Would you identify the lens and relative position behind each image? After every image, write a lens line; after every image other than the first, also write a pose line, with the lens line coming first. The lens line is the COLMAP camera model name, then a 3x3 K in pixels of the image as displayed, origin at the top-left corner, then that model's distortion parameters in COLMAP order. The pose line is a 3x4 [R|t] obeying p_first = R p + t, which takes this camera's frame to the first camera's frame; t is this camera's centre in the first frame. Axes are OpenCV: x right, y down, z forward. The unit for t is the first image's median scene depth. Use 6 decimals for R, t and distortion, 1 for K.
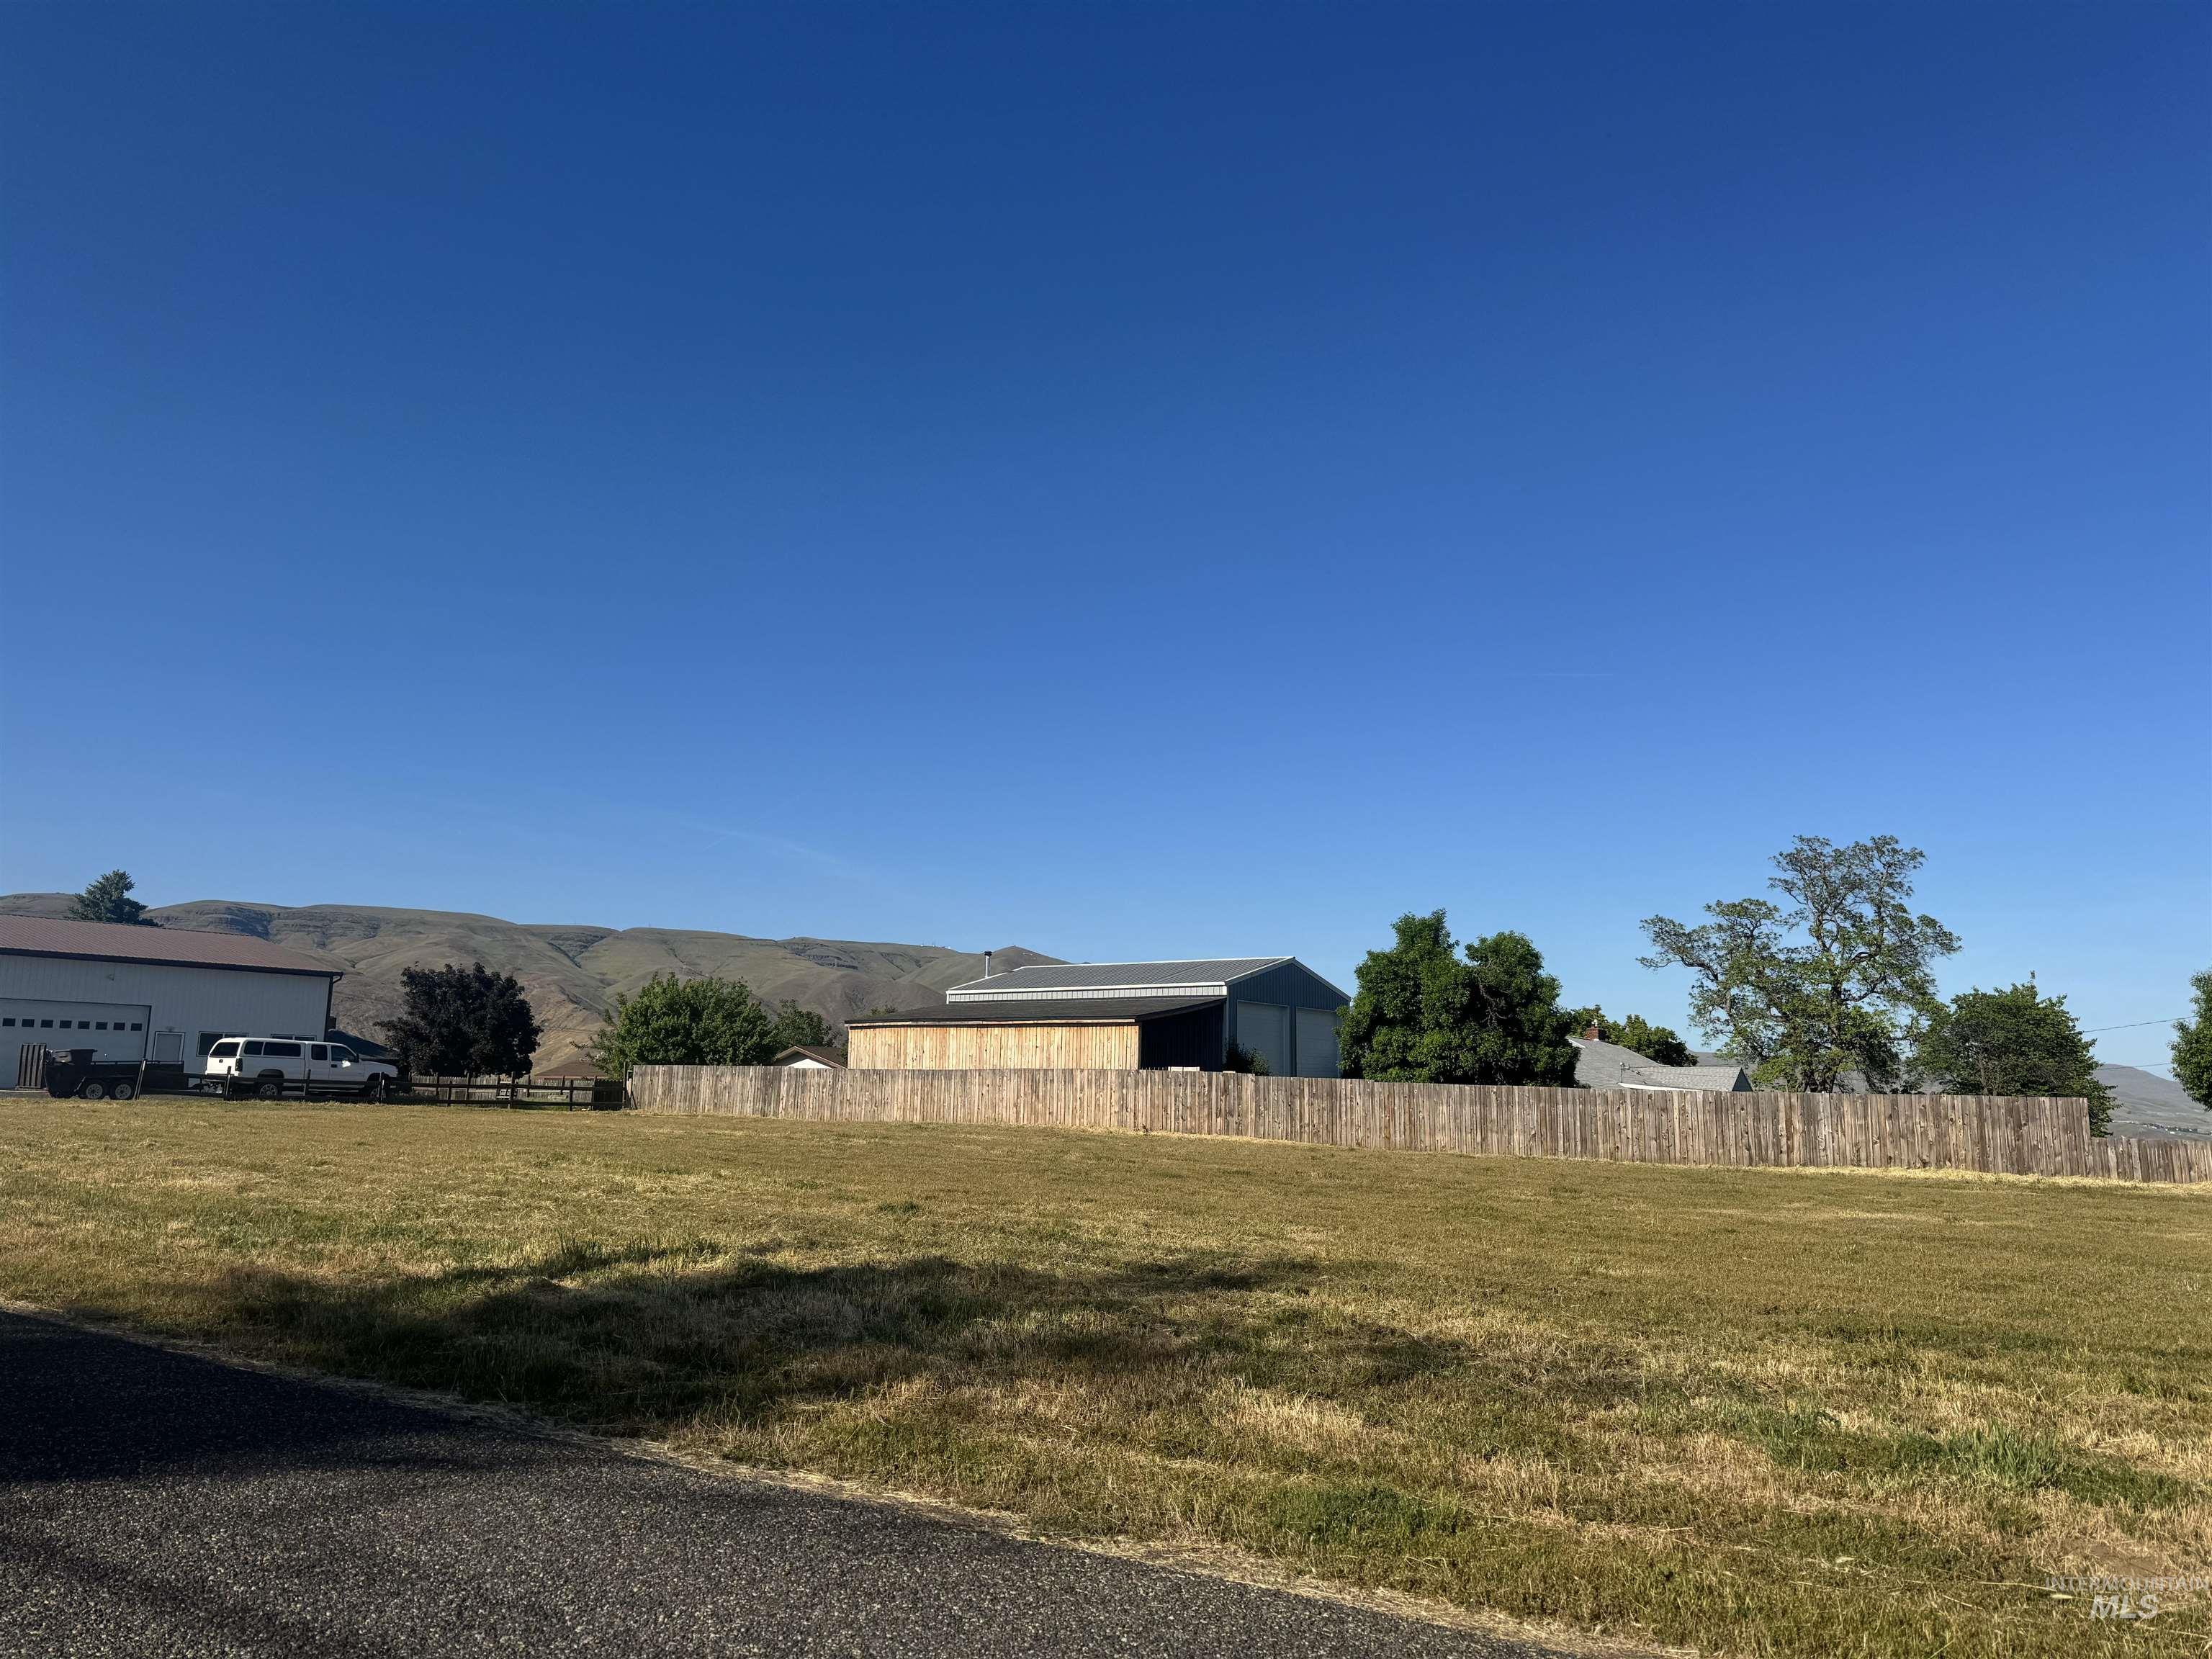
lens RADIAL K [[1557.0, 0, 1099.2], [0, 1557.0, 831.9], [0, 0, 1]] dist [0.071109, -0.090143]
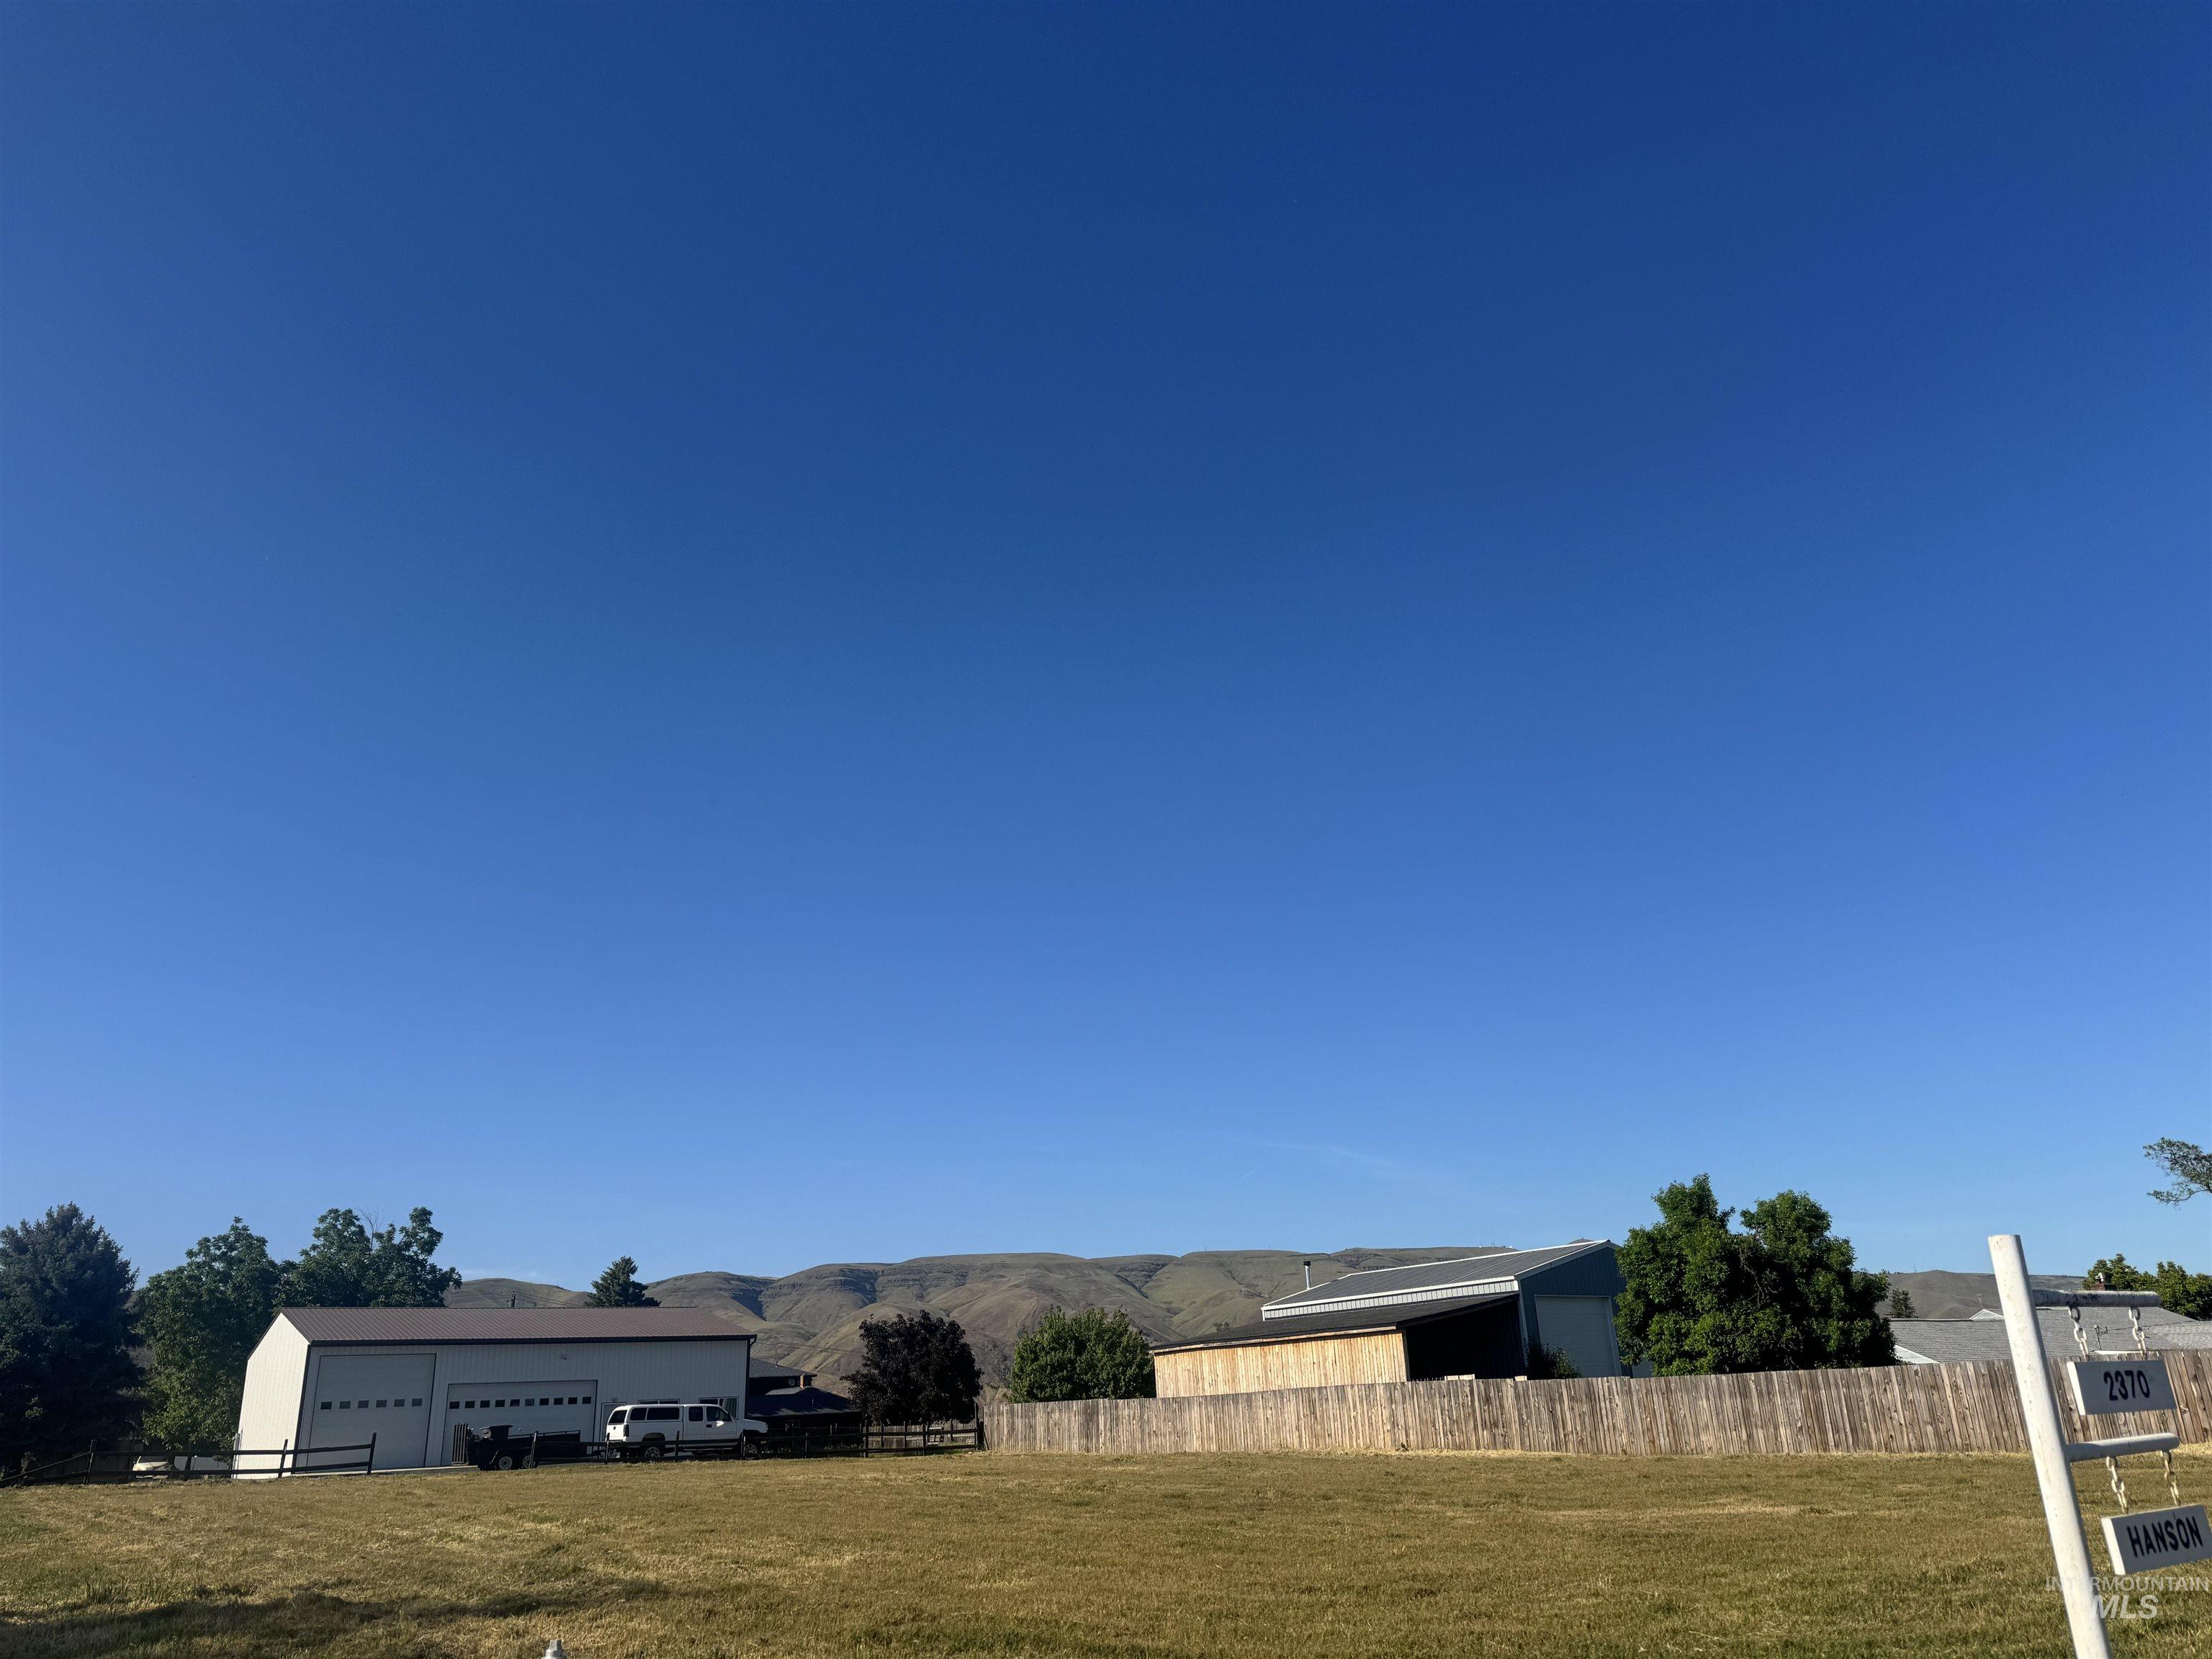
lens RADIAL K [[1557.0, 0, 1106.4], [0, 1557.0, 840.5], [0, 0, 1]] dist [0.071109, -0.090143]
pose [[0.936134, -0.175665, -0.304622, 0.204021], [0.116555, 0.972318, -0.202516, 0.005090], [0.331765, 0.154077, 0.930695, -0.003611]]
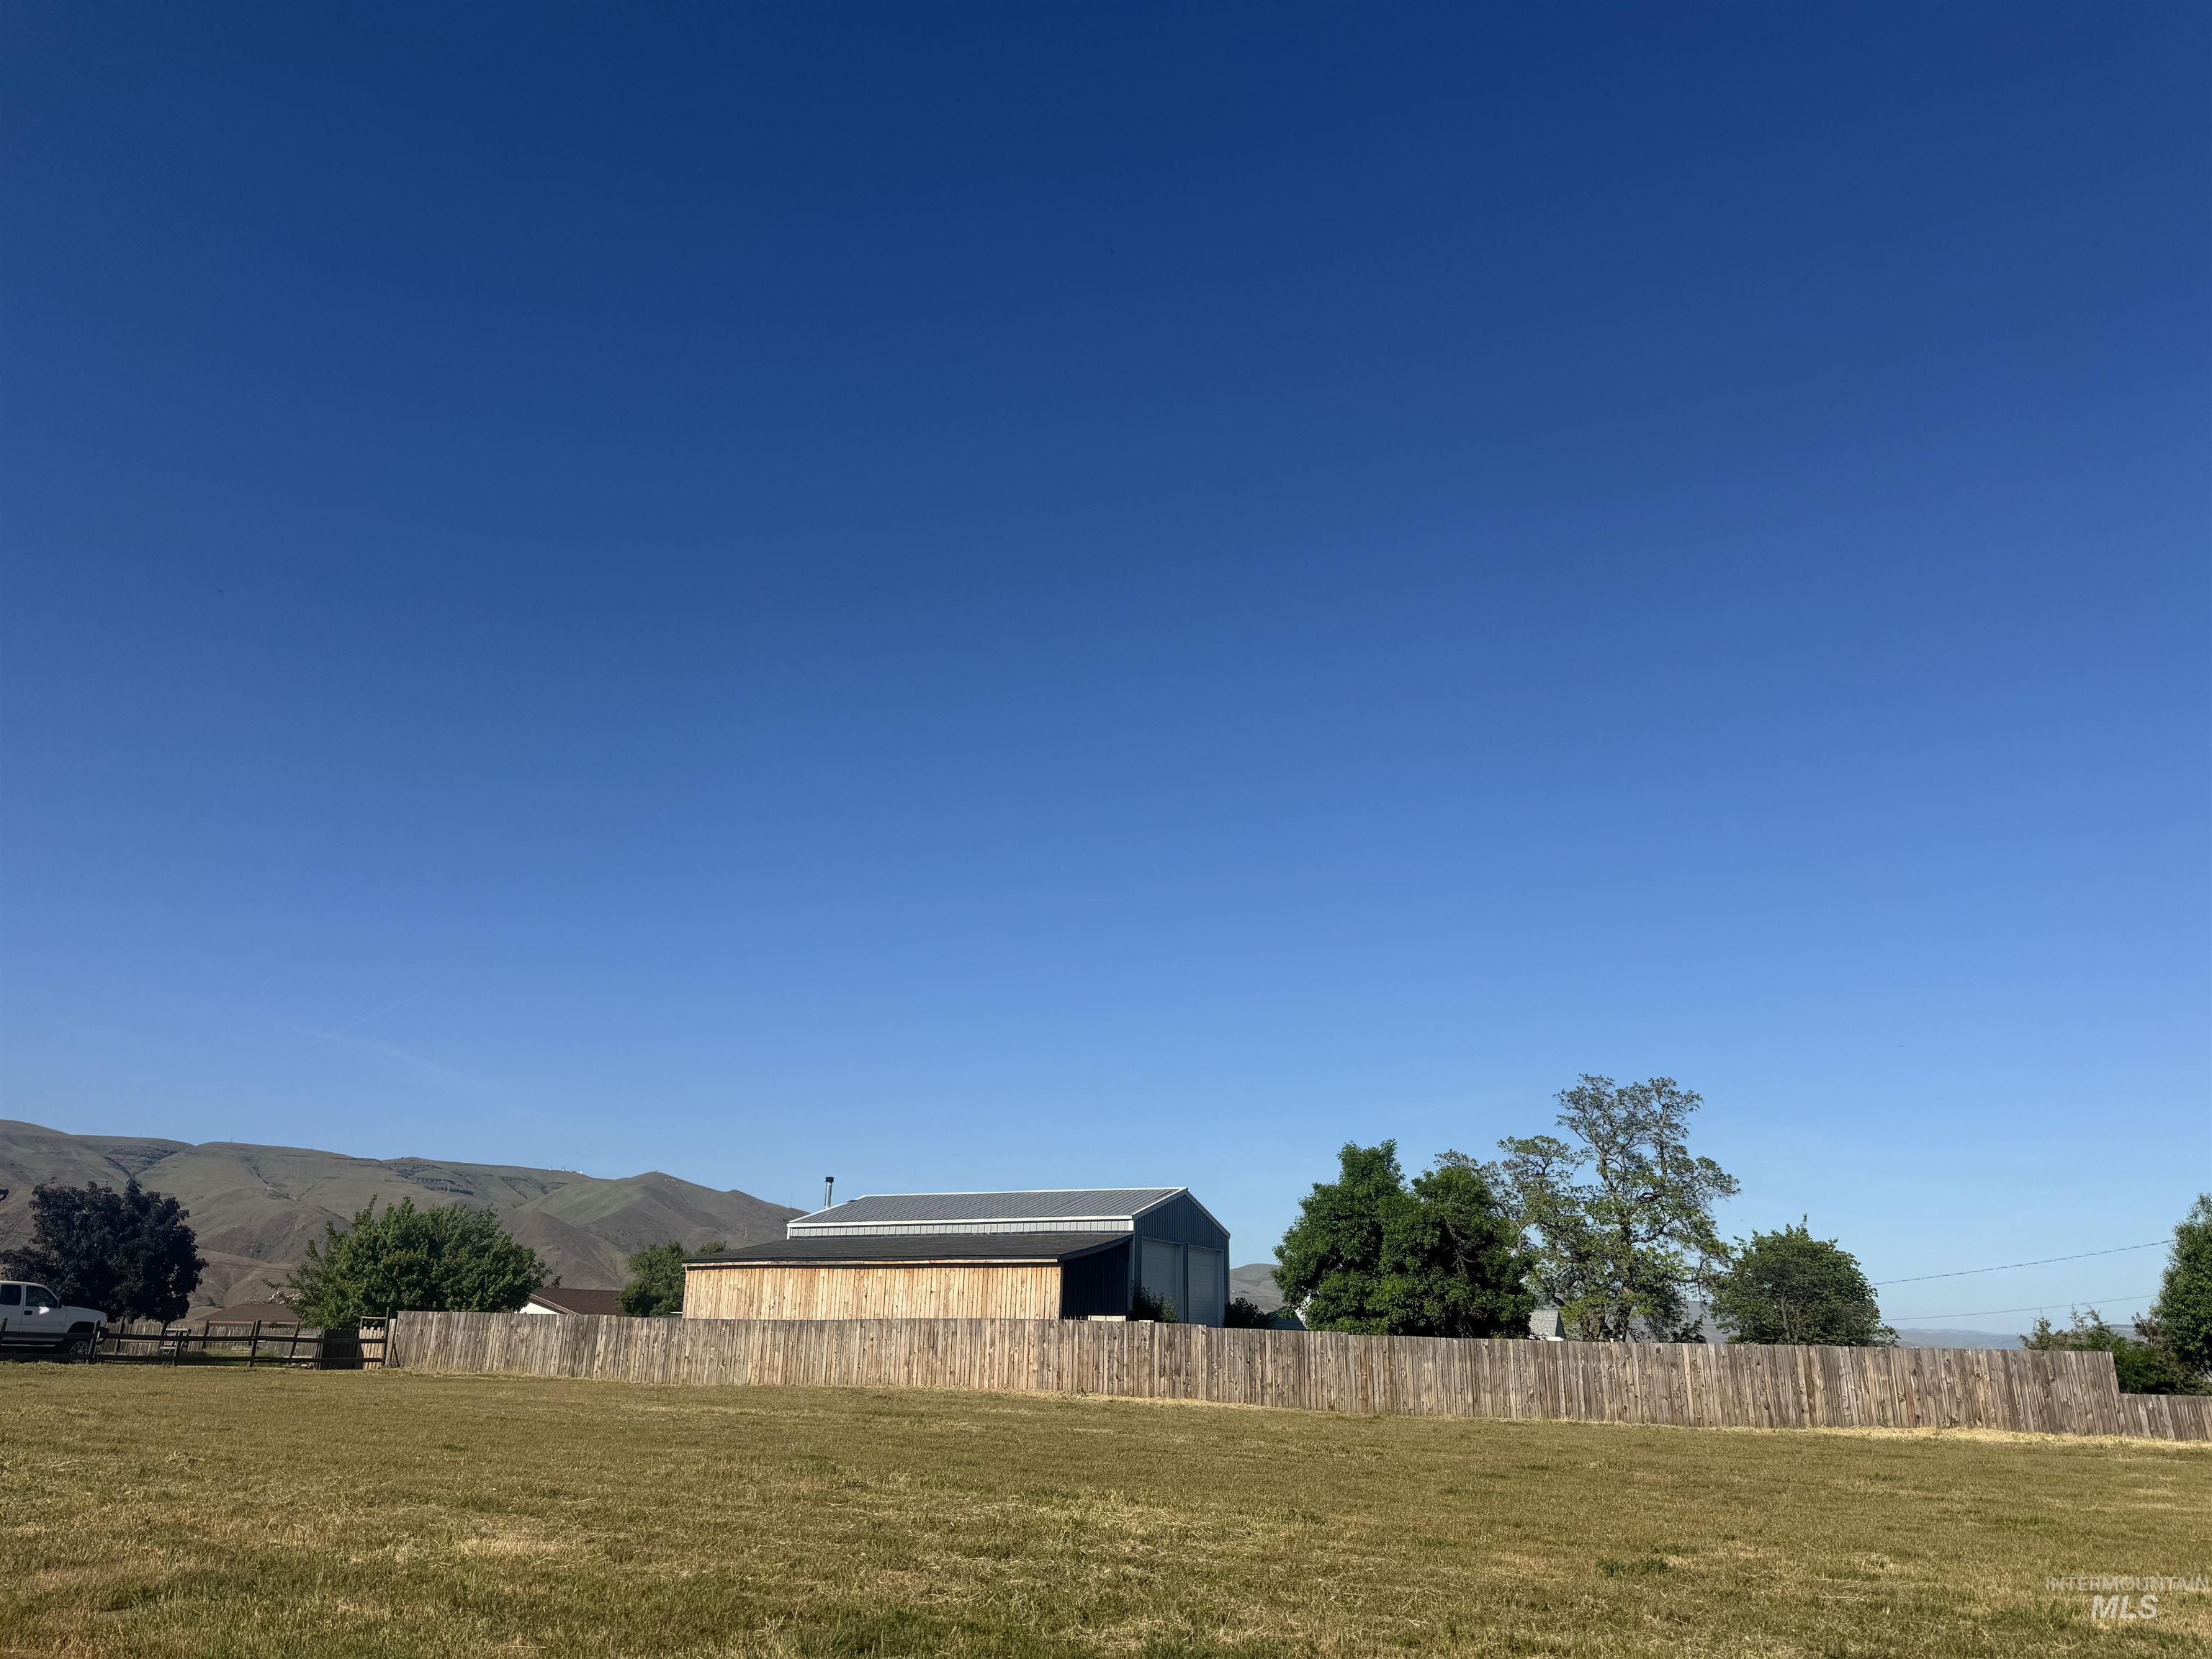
lens RADIAL K [[1557.0, 0, 1105.4], [0, 1557.0, 806.4], [0, 0, 1]] dist [0.071109, -0.090143]
pose [[0.975808, 0.066775, 0.208183, -0.153511], [-0.033310, 0.986508, -0.160291, 0.008339], [-0.216077, 0.149479, 0.964866, 0.098744]]
